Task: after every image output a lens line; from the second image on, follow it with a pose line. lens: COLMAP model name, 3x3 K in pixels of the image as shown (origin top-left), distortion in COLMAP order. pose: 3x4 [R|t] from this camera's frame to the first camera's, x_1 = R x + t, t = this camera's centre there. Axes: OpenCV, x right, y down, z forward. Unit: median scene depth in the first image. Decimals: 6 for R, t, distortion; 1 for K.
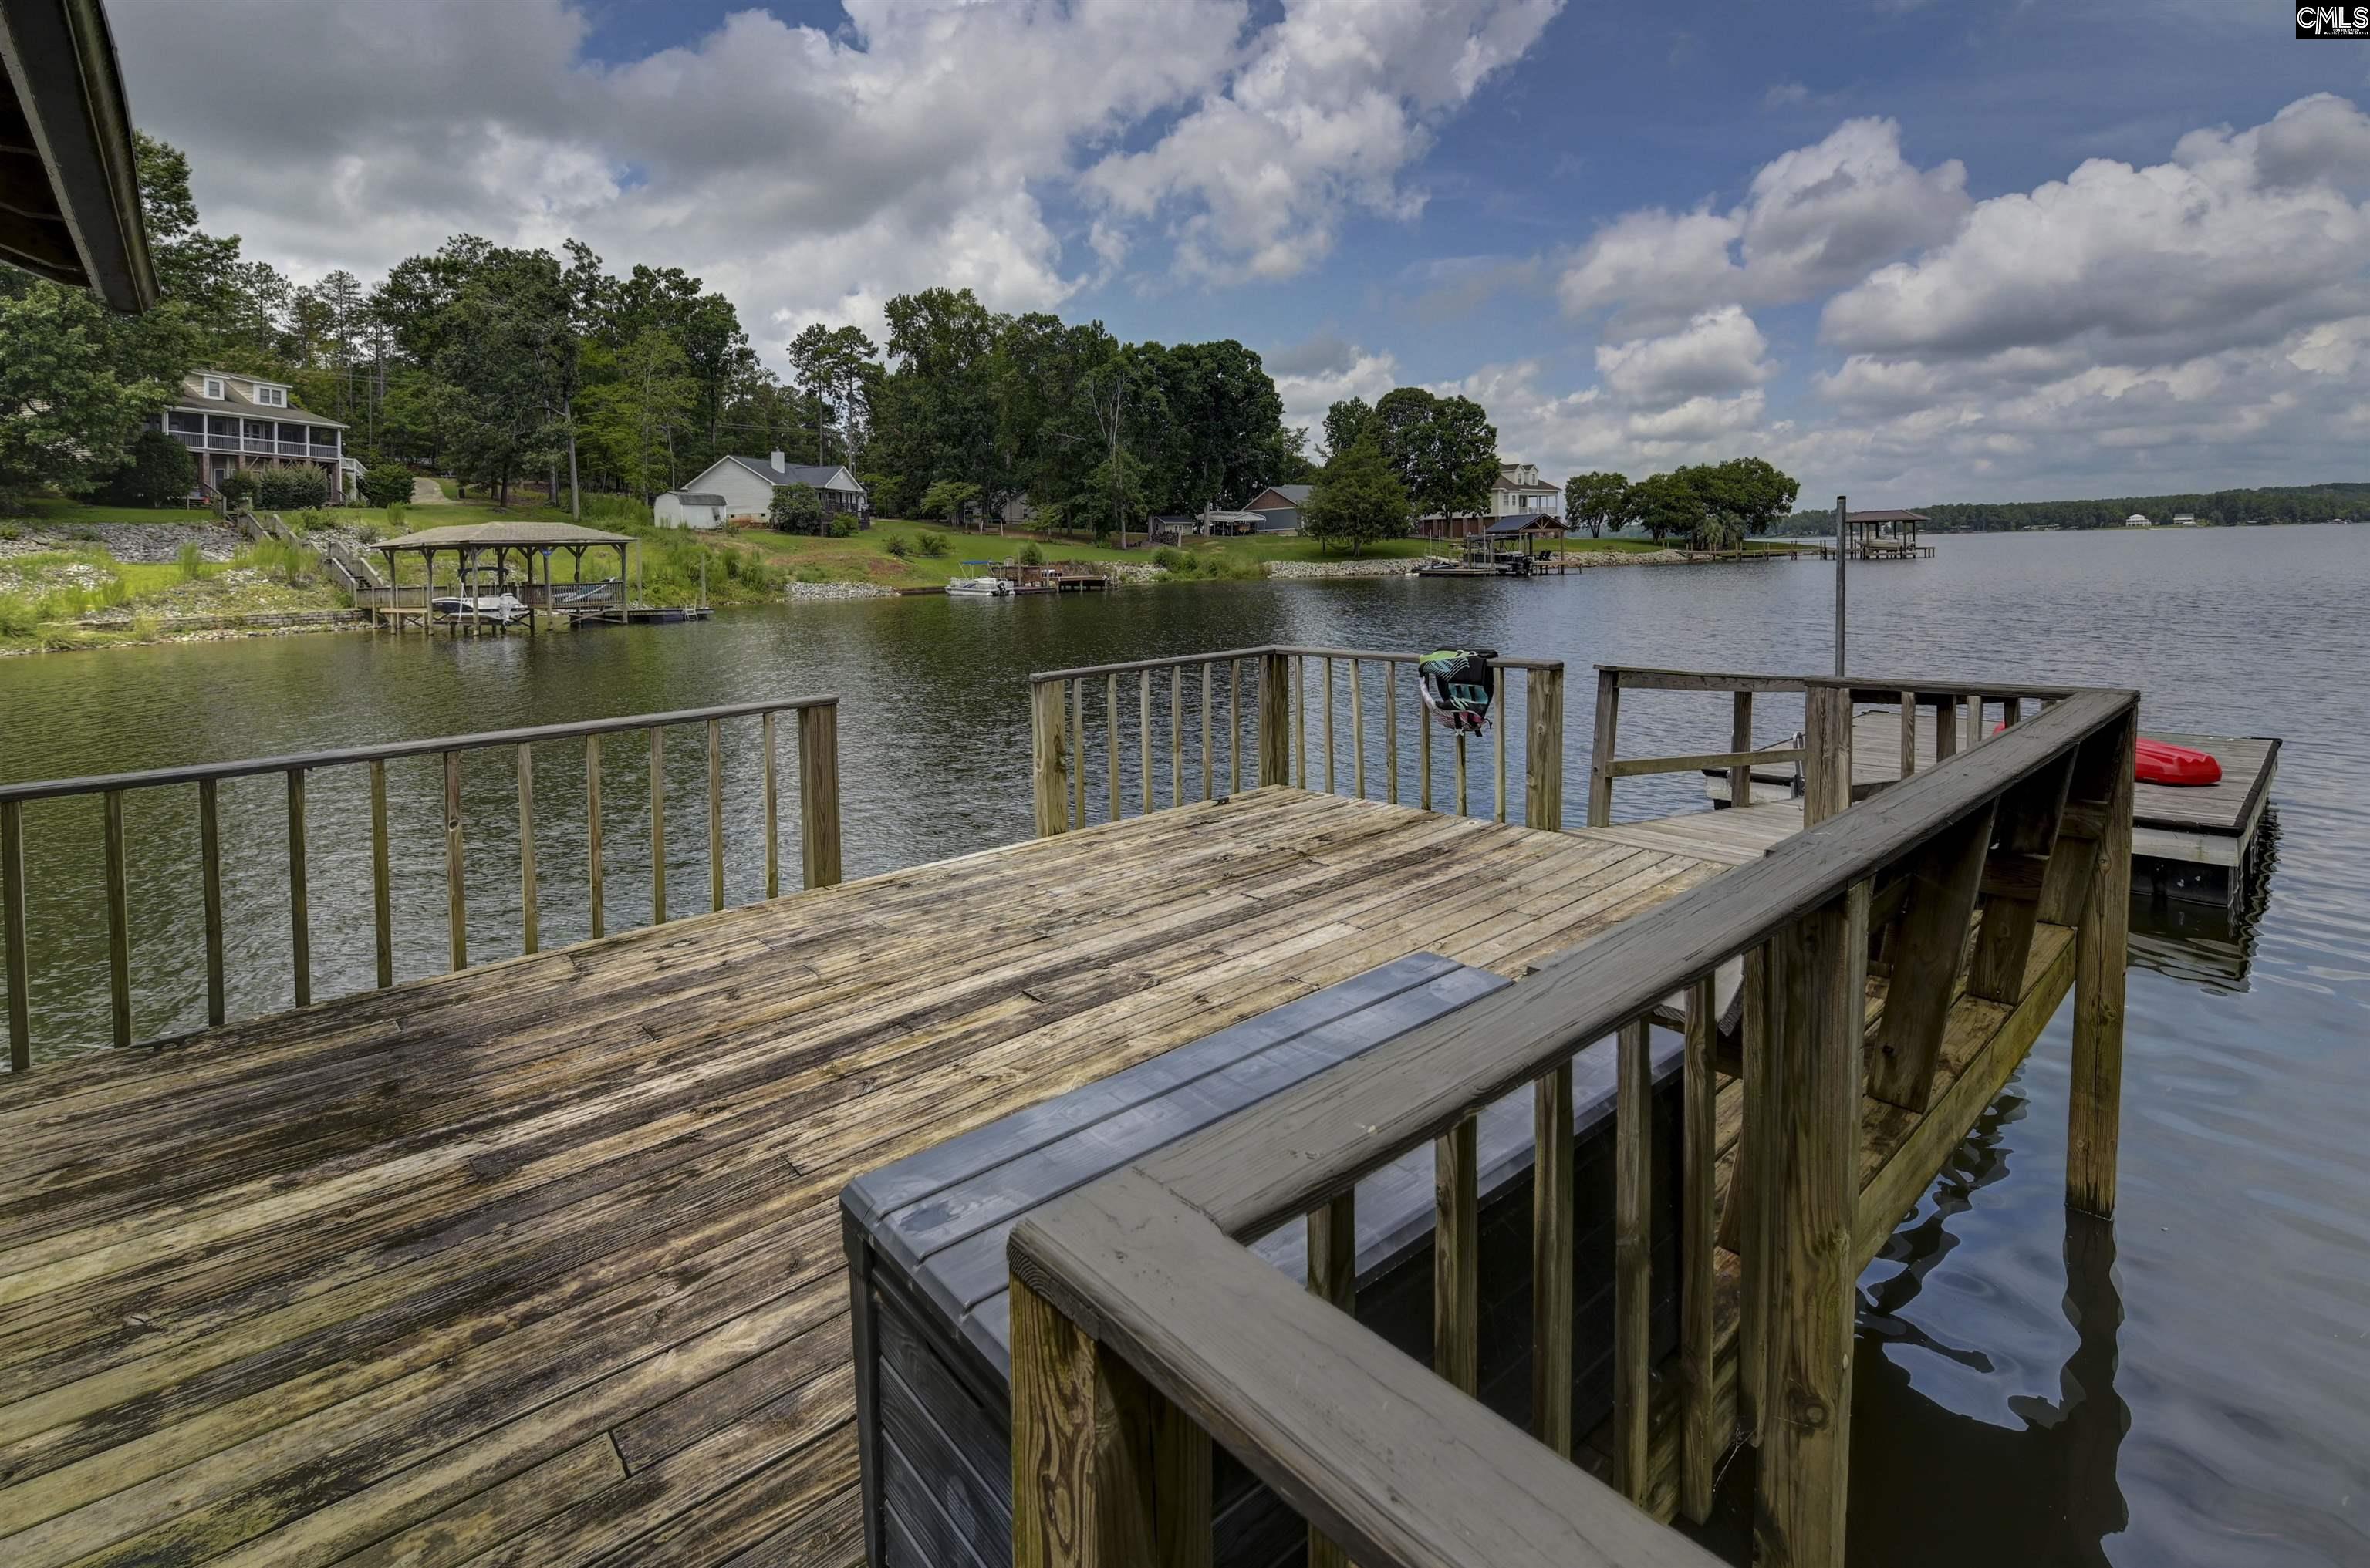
lens RADIAL K [[1109.1, 0, 1175.7], [0, 1109.1, 544.1], [0, 0, 1]] dist [-0.002136, -0.016768]
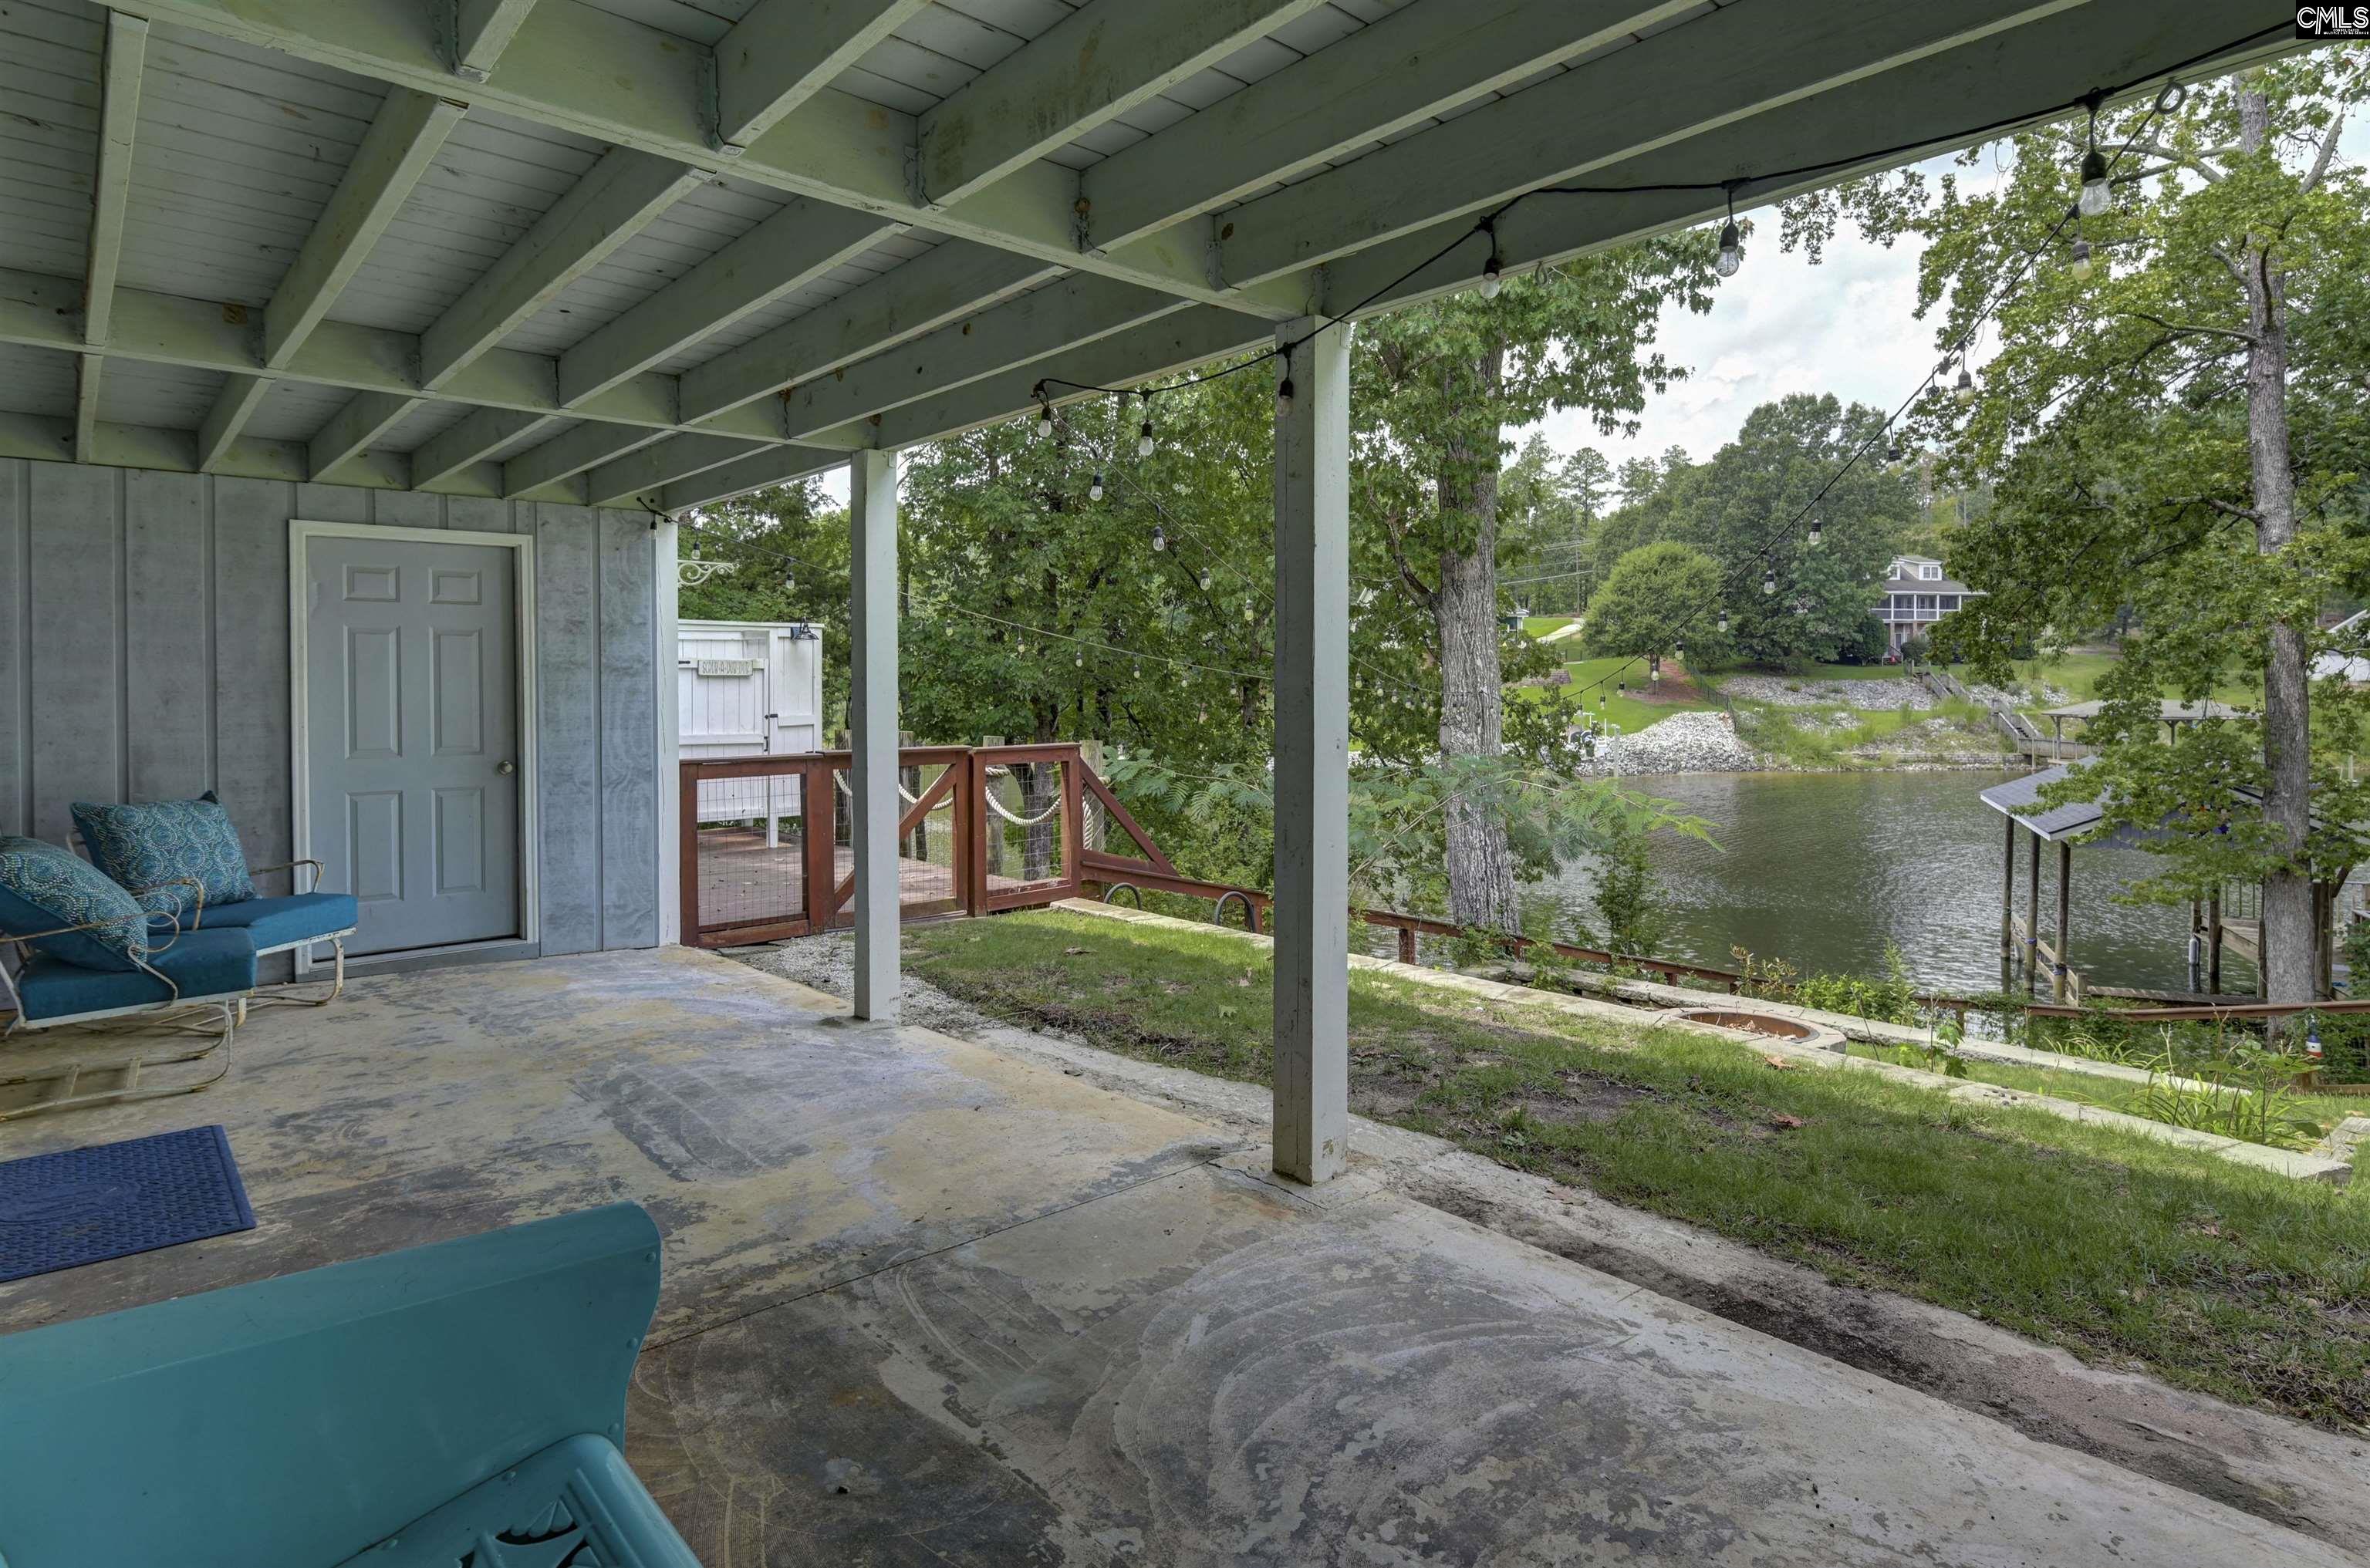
lens RADIAL K [[1286.8, 0, 1175.6], [0, 1286.8, 681.4], [0, 0, 1]] dist [0.003560, -0.000060]
pose [[0.413648, 0.036095, -0.909721, 0.137058], [0.001558, 0.999184, 0.040353, -0.052281], [0.910436, -0.018109, 0.413254, -0.317008]]
